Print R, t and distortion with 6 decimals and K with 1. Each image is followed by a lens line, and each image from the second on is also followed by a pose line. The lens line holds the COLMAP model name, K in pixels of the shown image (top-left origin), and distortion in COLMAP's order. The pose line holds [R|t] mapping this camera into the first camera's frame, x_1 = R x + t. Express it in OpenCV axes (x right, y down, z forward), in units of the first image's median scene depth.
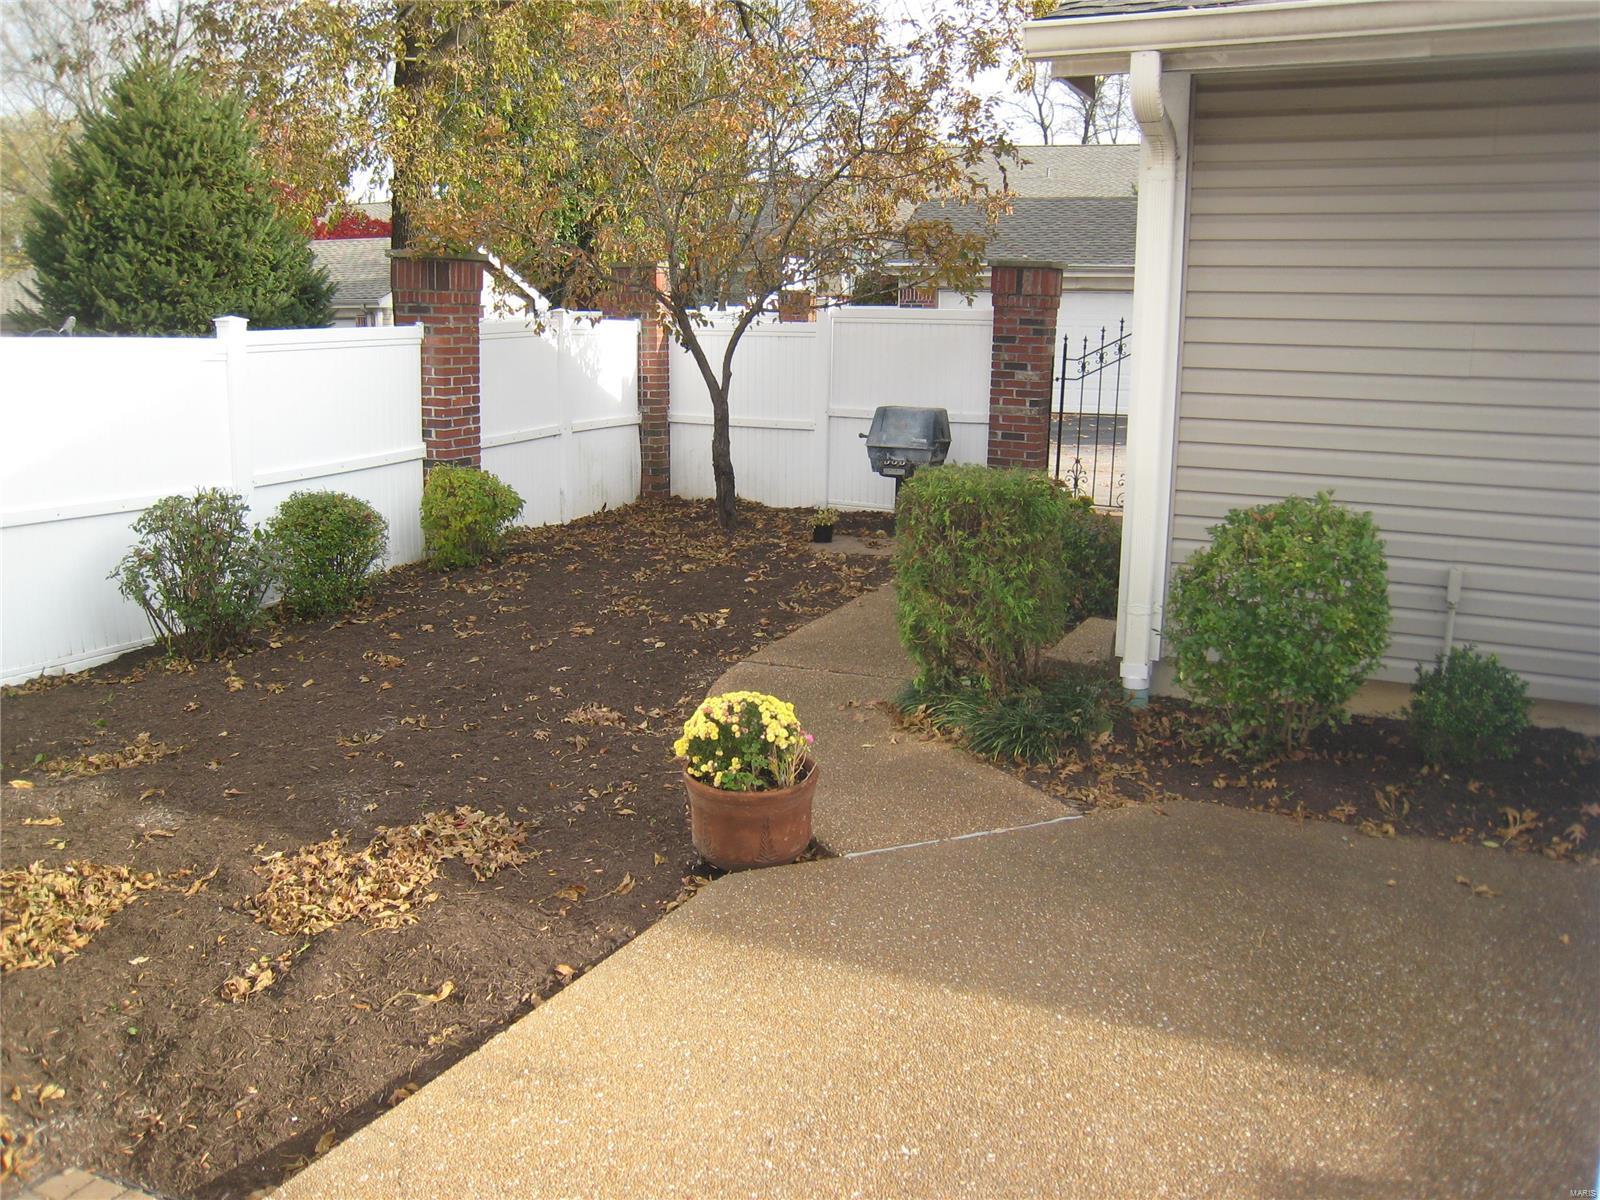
lens RADIAL K [[1326.2, 0, 791.4], [0, 1326.2, 590.1], [0, 0, 1]] dist [-0.131302, 0.085774]
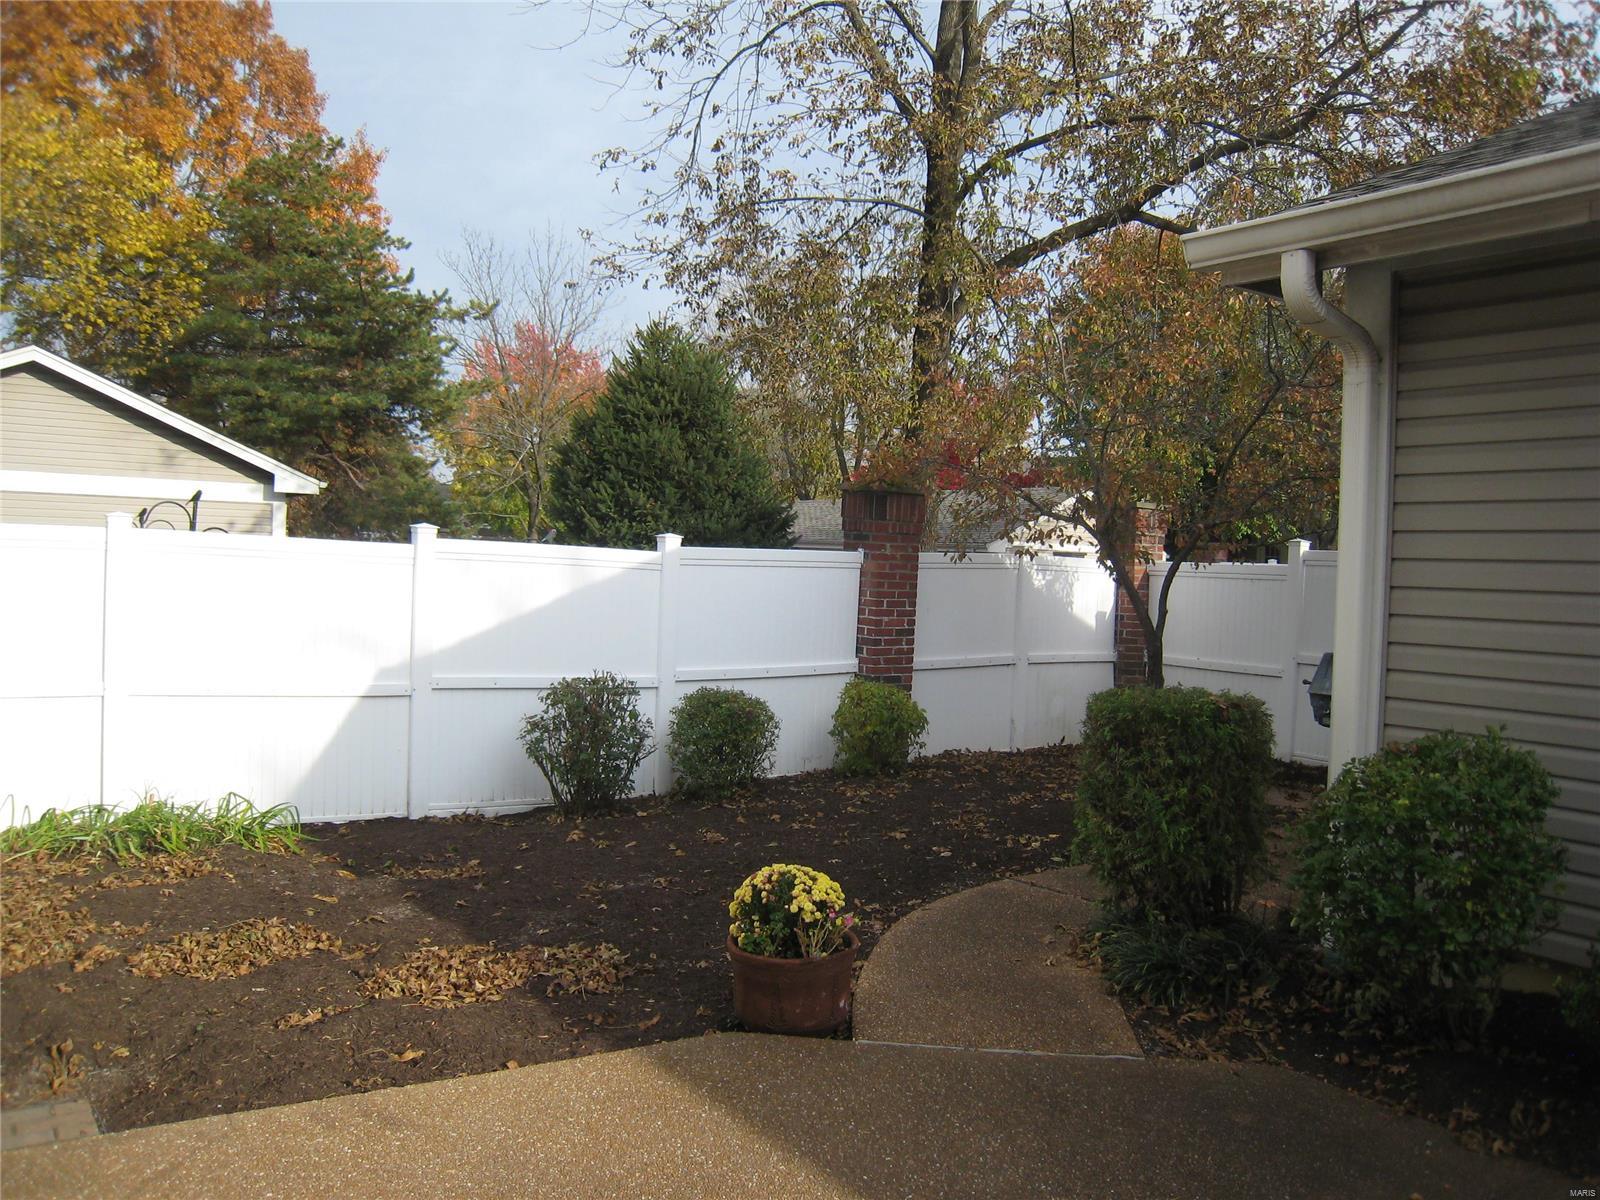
lens RADIAL K [[1326.2, 0, 796.6], [0, 1326.2, 587.4], [0, 0, 1]] dist [-0.131302, 0.085774]
pose [[0.872806, 0.031053, -0.487078, 0.376478], [-0.125230, 0.978812, -0.162001, 0.024725], [0.471727, 0.202392, 0.858202, 0.046453]]
